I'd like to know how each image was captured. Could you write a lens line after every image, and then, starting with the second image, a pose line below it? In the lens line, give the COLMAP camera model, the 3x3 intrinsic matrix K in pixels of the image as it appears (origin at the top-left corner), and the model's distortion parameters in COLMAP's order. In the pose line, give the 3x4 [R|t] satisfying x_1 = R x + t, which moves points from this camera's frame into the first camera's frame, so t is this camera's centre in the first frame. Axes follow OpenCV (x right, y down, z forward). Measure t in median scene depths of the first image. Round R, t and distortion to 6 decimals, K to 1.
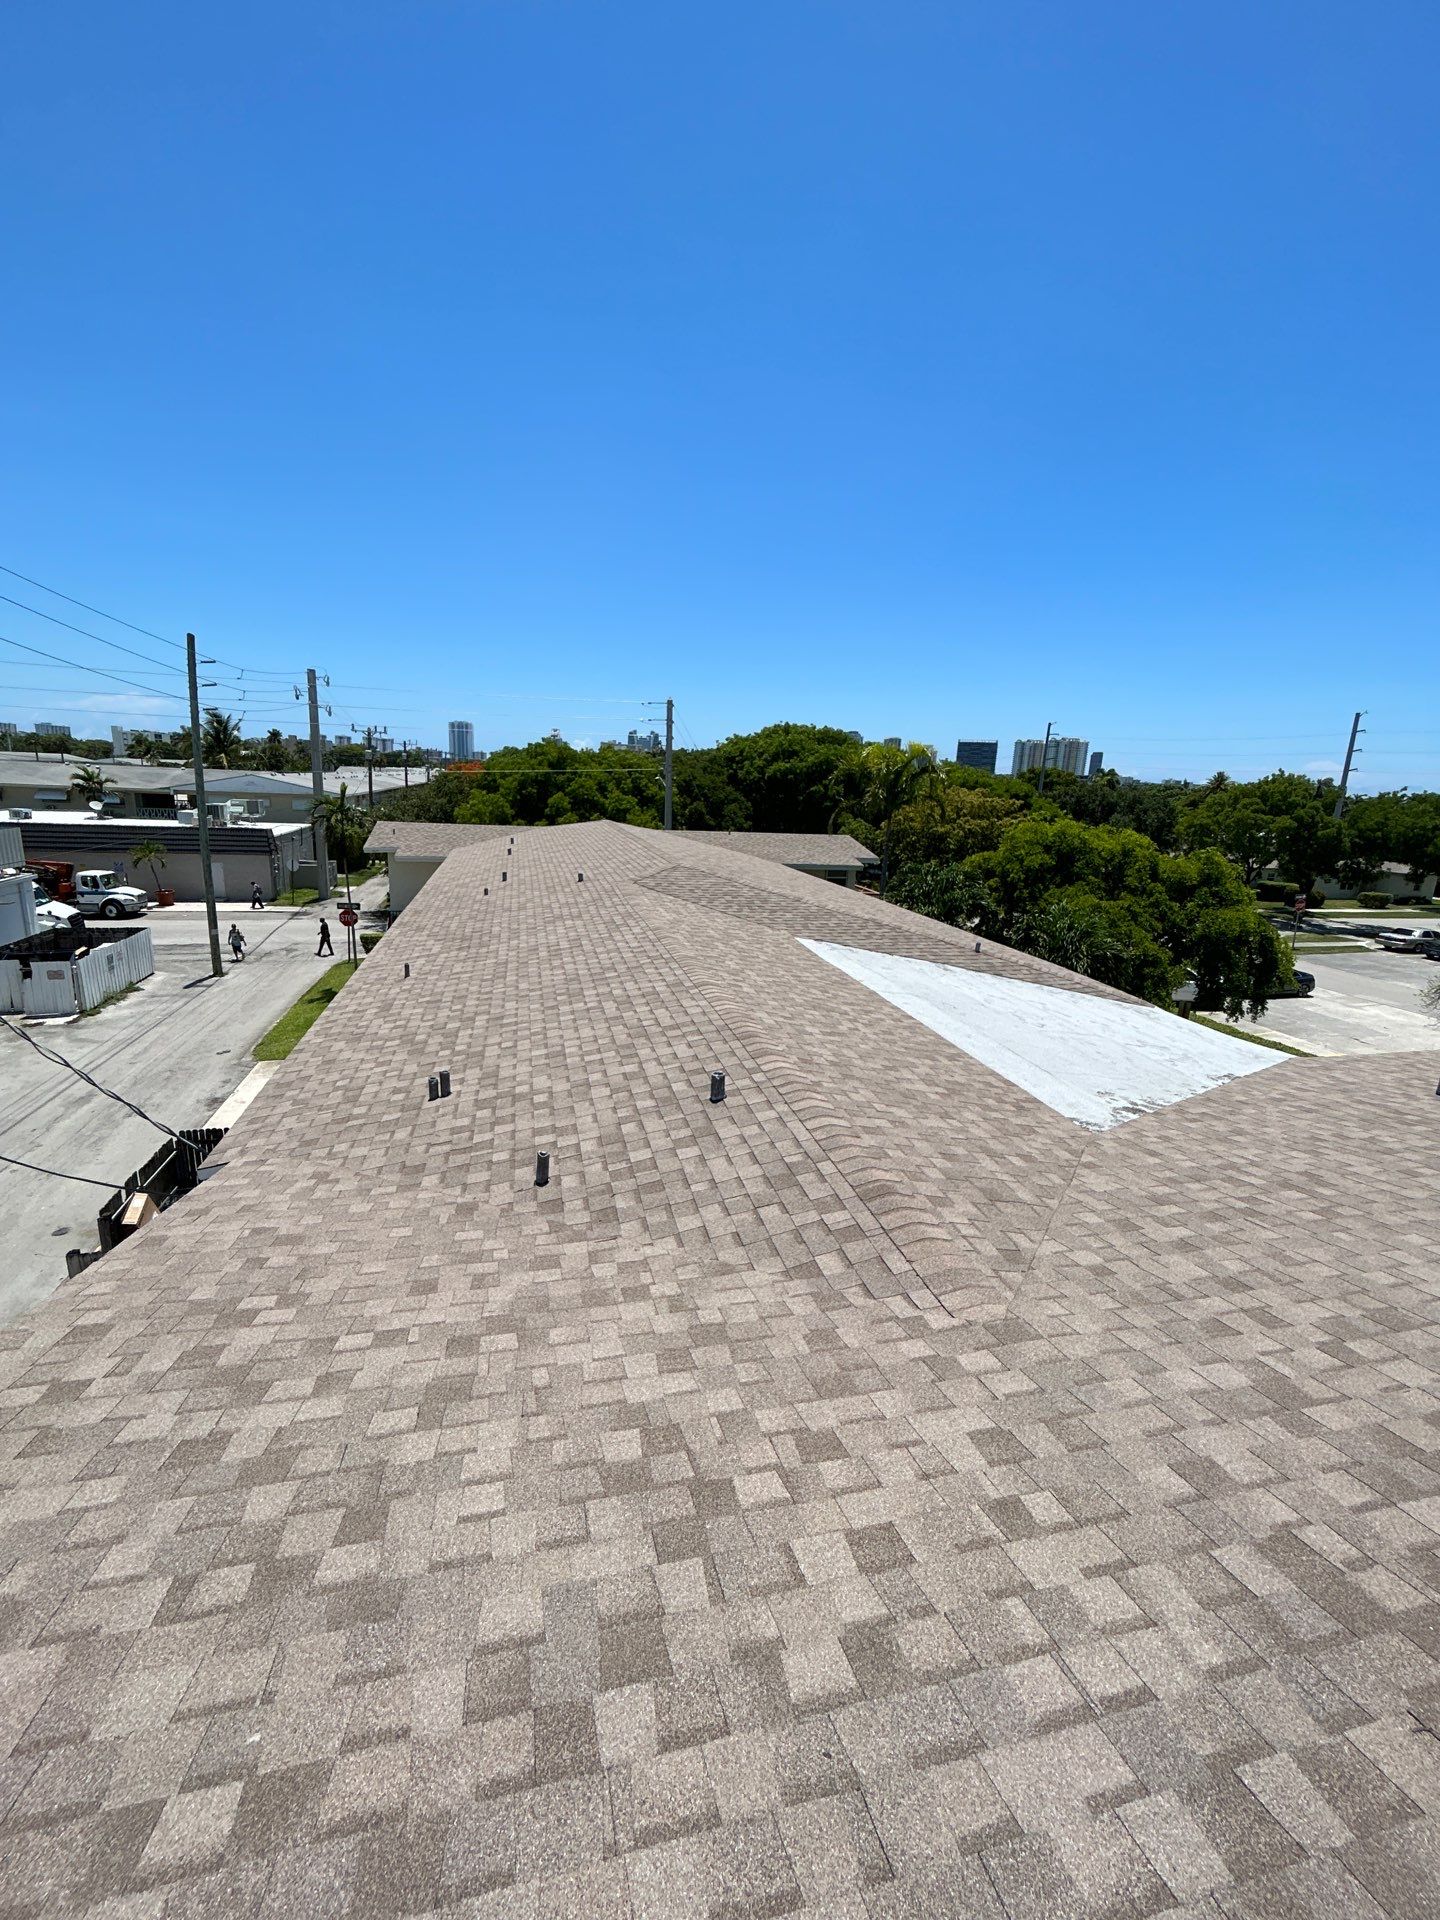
lens RADIAL K [[779.3, 0, 721.7], [0, 779.3, 964.2], [0, 0, 1]] dist [-0.004657, 0.003068]
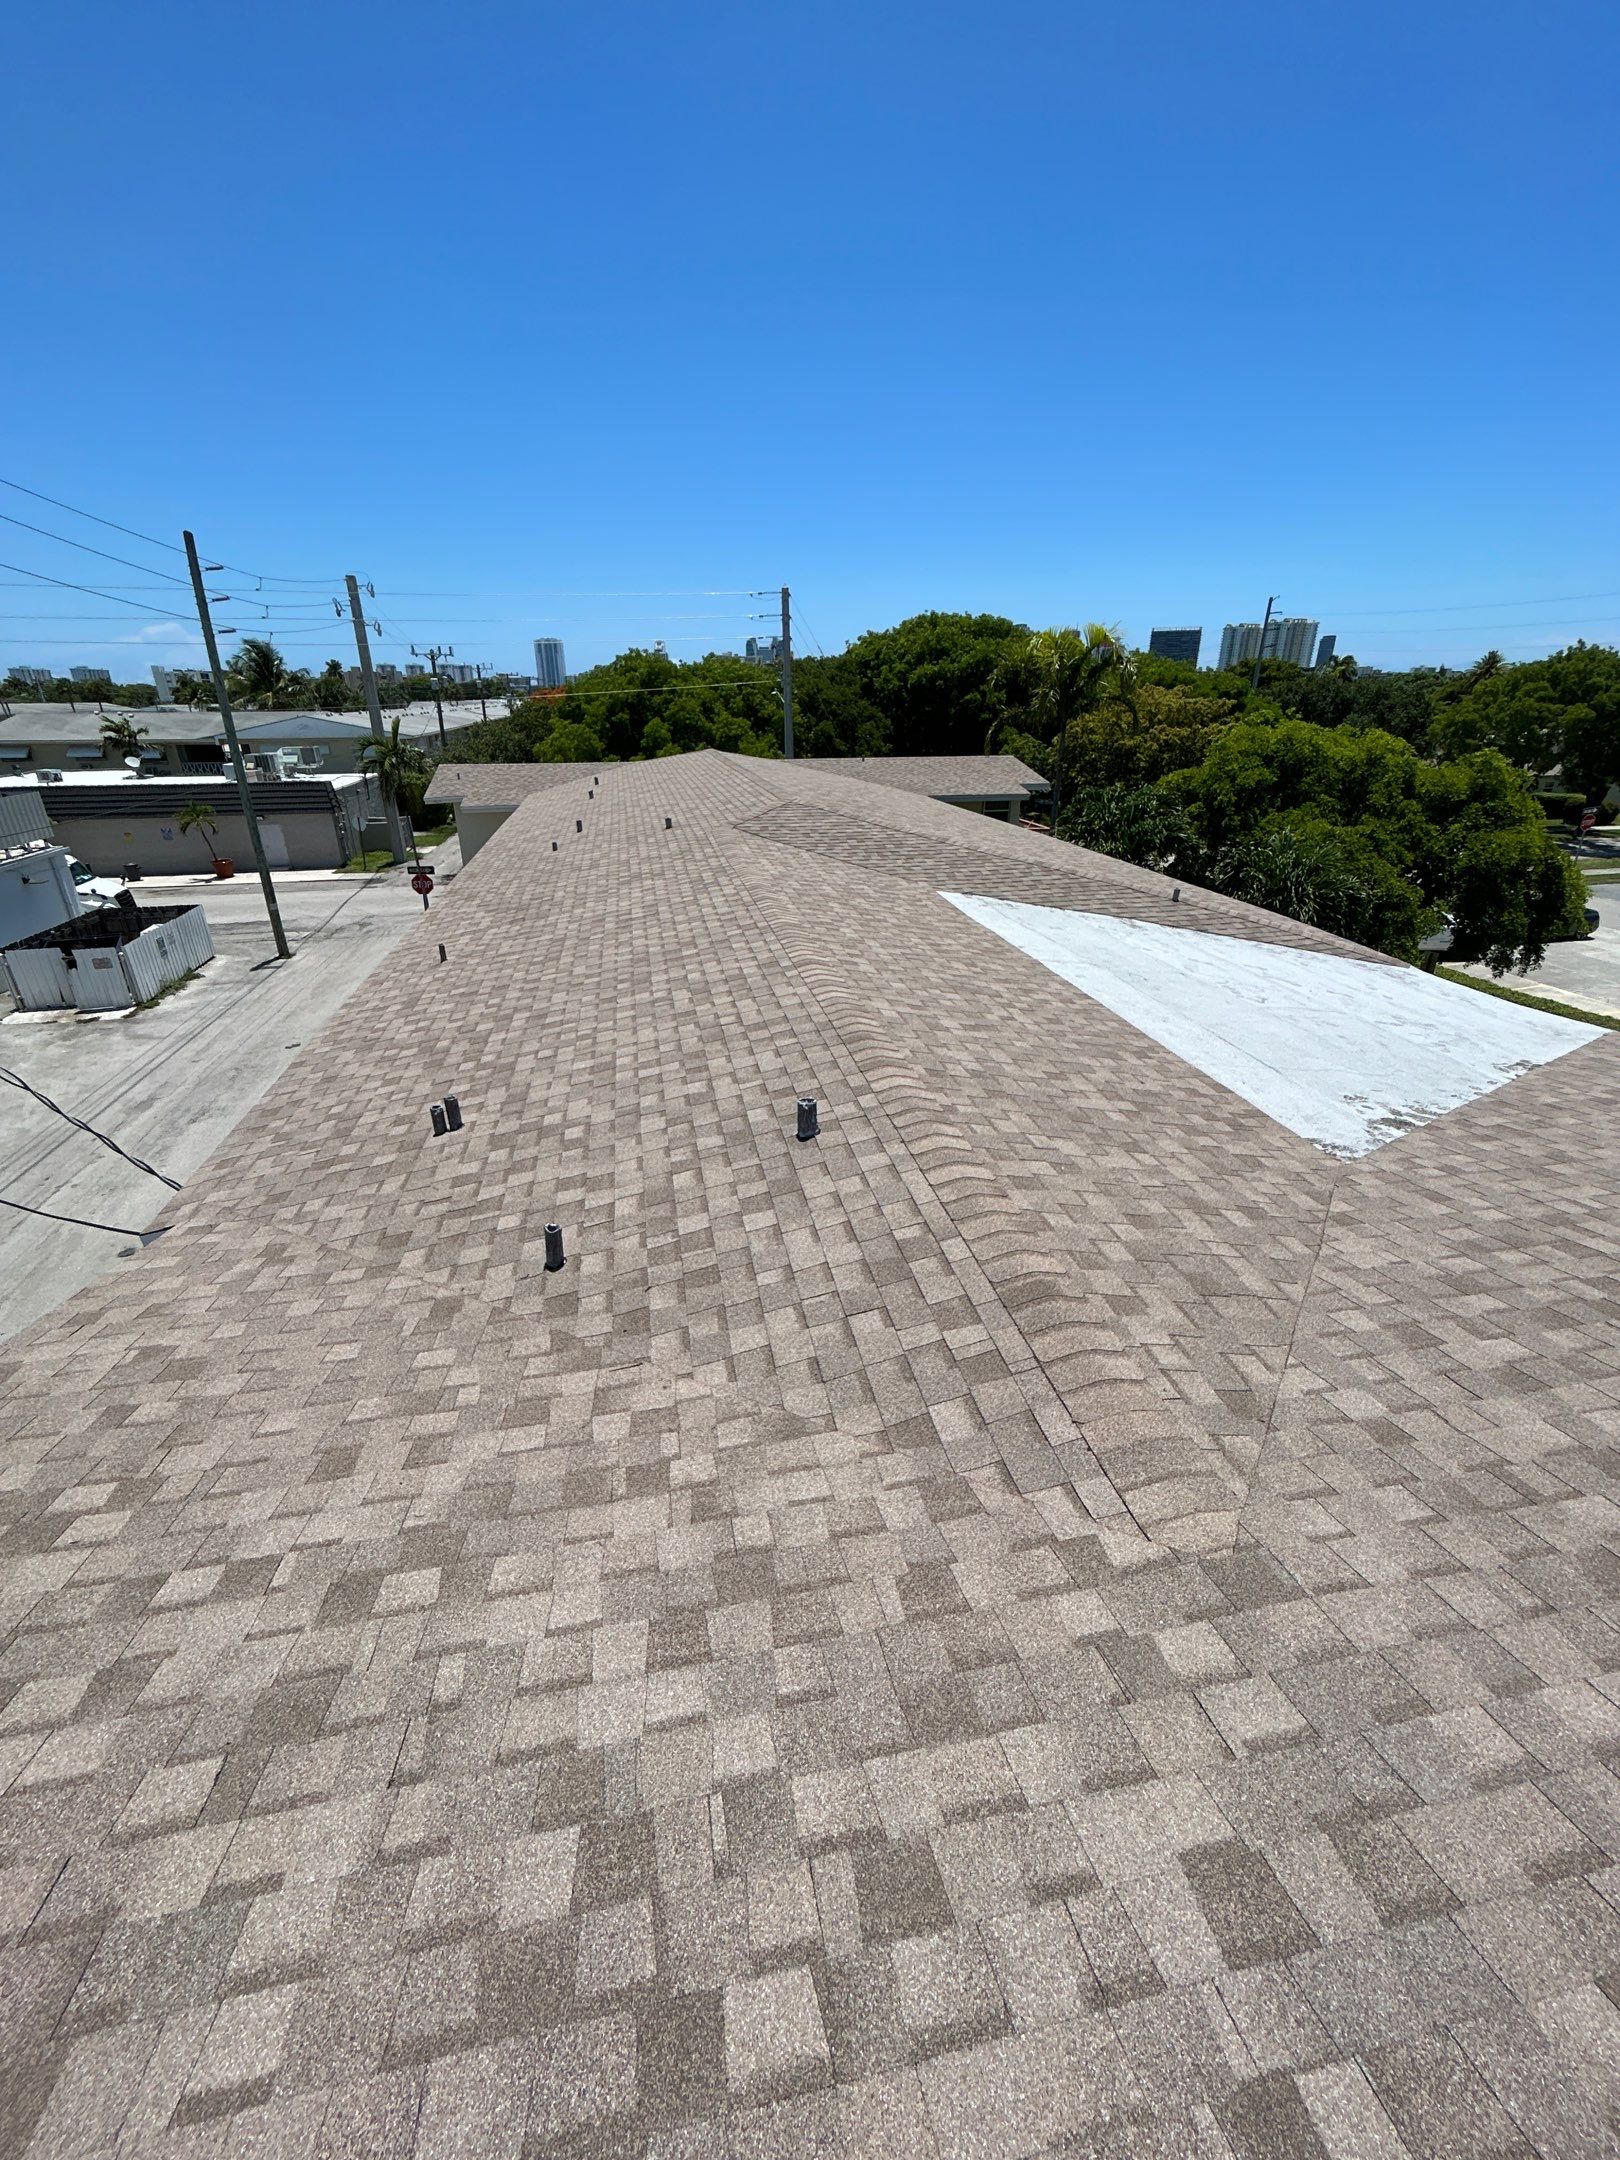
lens RADIAL K [[876.8, 0, 811.2], [0, 876.8, 1086.4], [0, 0, 1]] dist [-0.004657, 0.003068]
pose [[0.997574, -0.022853, -0.065757, 0.008025], [0.034602, 0.982411, 0.183500, -0.002672], [0.060407, -0.185330, 0.980818, 0.034646]]
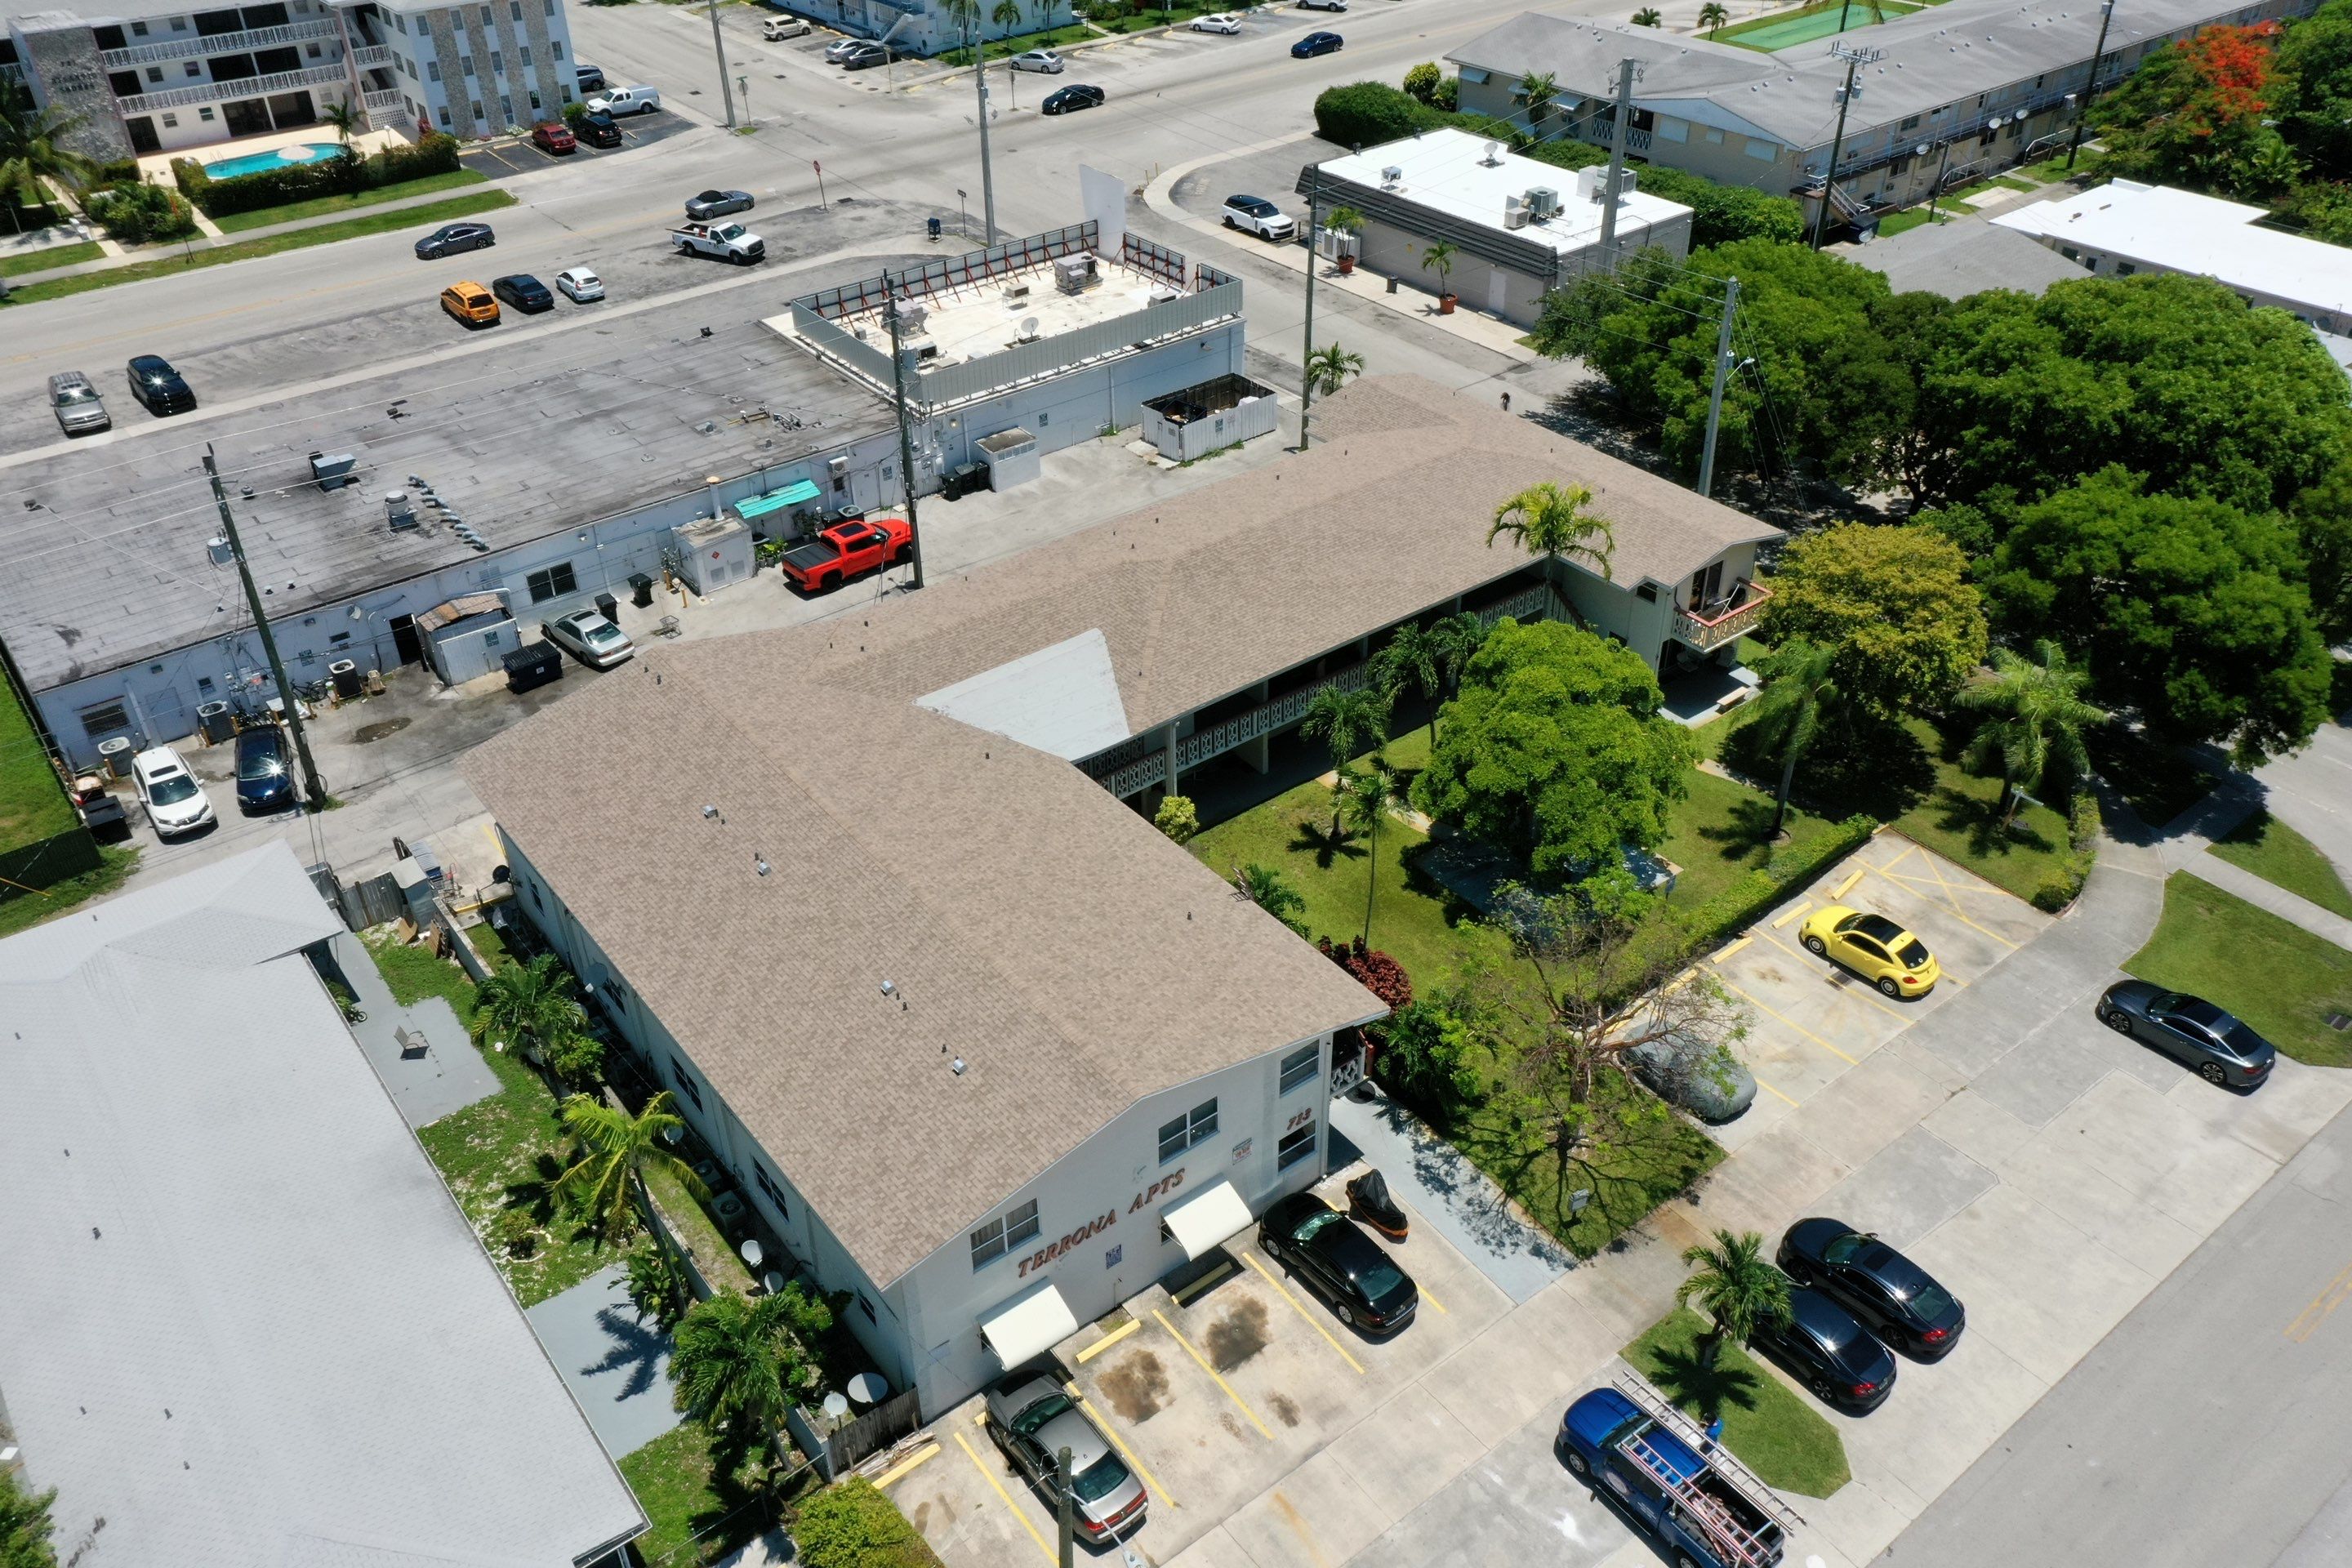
lens RADIAL K [[1861.7, 0, 1184.5], [0, 1861.7, 789.6], [0, 0, 1]] dist [0.019803, -0.002455]
pose [[0.397621, 0.484748, -0.779049, 1.527279], [-0.180342, 0.873780, 0.451647, -0.696008], [0.899652, -0.039089, 0.434854, -0.333906]]
